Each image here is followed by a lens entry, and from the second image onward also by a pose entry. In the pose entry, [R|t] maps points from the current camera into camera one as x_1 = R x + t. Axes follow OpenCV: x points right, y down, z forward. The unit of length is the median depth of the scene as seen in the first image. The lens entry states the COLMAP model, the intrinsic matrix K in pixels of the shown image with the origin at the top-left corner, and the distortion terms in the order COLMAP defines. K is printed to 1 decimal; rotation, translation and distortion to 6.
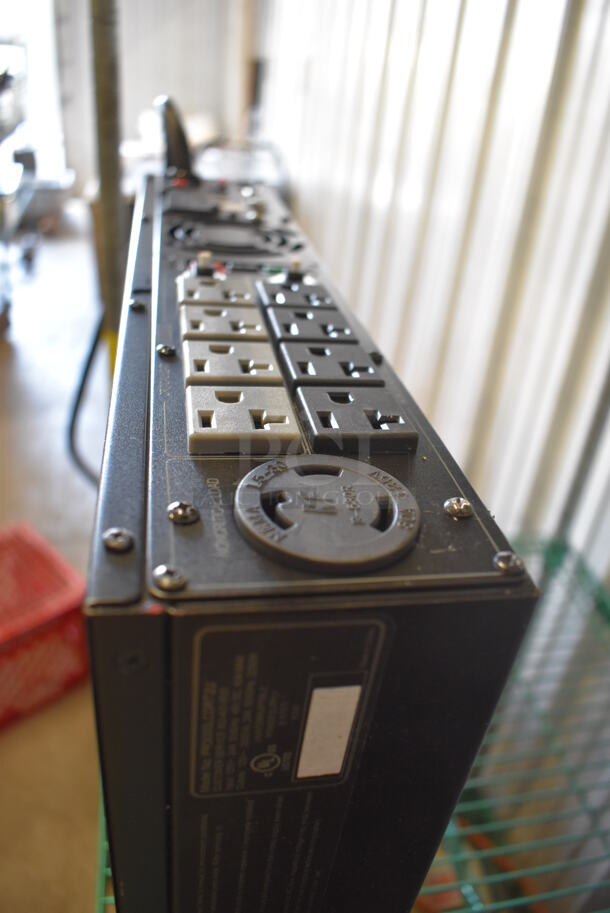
lens RADIAL K [[703.9, 0, 305.0], [0, 703.9, 456.5], [0, 0, 1]] dist [-0.091028, 0.002936]
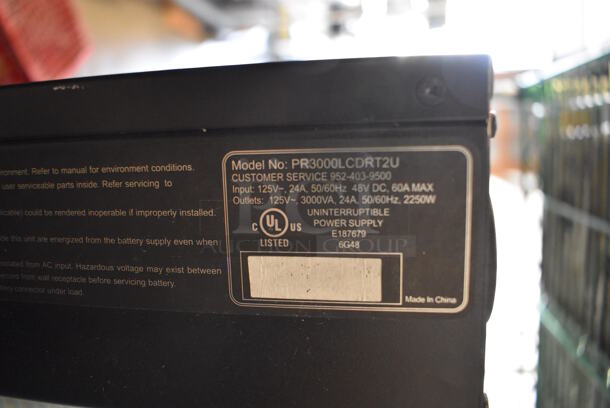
lens RADIAL K [[470.3, 0, 304.4], [0, 470.3, 197.2], [0, 0, 1]] dist [-0.091028, 0.002936]
pose [[0.117033, 0.992814, -0.024957, -0.072241], [-0.924062, 0.099652, -0.369023, 0.655060], [-0.363885, 0.066250, 0.929085, 0.339286]]
